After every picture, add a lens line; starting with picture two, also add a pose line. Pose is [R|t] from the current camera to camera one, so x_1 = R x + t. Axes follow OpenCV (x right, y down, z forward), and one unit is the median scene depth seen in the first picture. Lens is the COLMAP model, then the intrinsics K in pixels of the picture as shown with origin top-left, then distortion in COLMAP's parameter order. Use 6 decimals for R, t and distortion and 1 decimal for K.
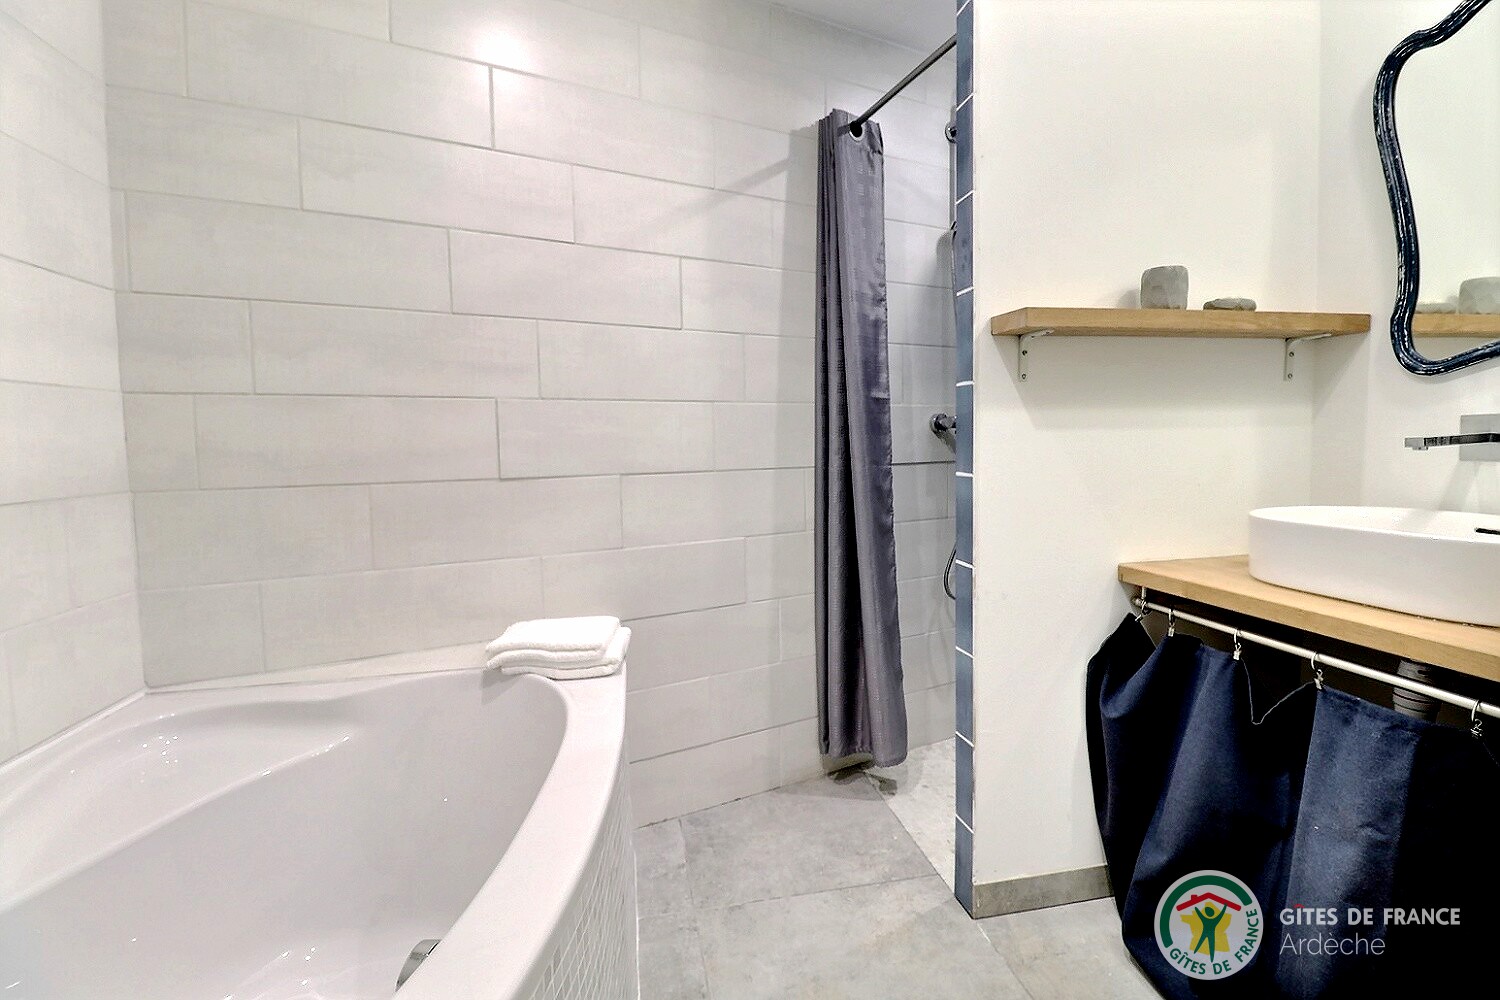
lens RADIAL K [[702.7, 0, 765.1], [0, 702.7, 488.5], [0, 0, 1]] dist [-0.002553, -0.012354]
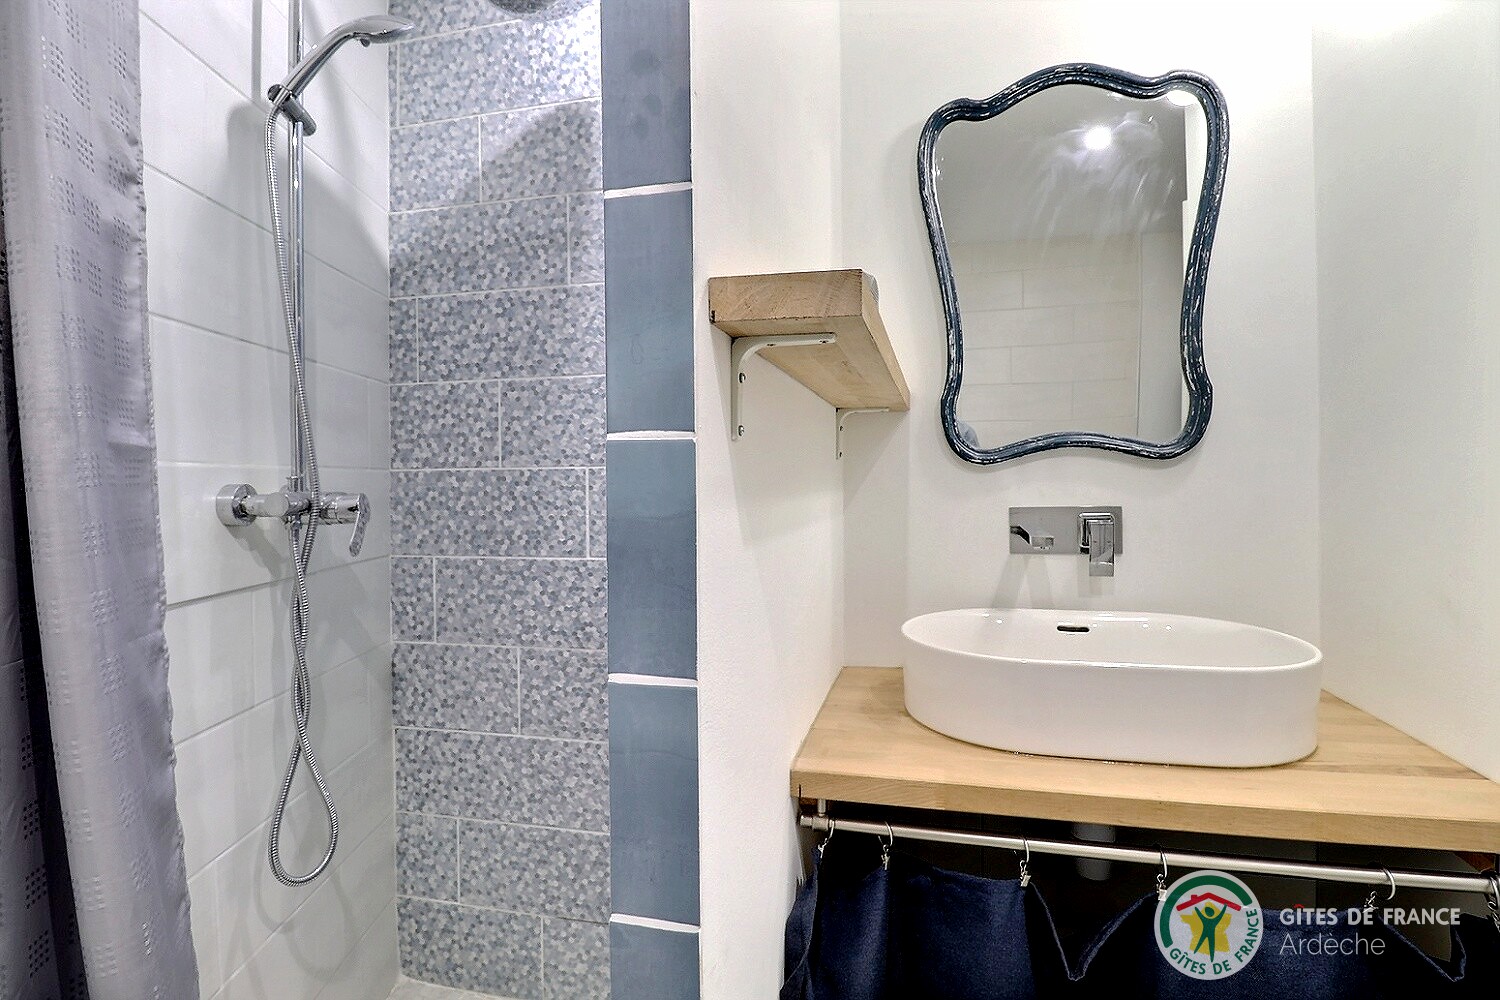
lens RADIAL K [[702.7, 0, 765.1], [0, 702.7, 488.5], [0, 0, 1]] dist [-0.002553, -0.012354]
pose [[0.422649, 0.006241, 0.906272, -0.019245], [0.061913, 0.997441, -0.035742, -0.075722], [-0.904176, 0.071216, 0.421181, 0.570818]]
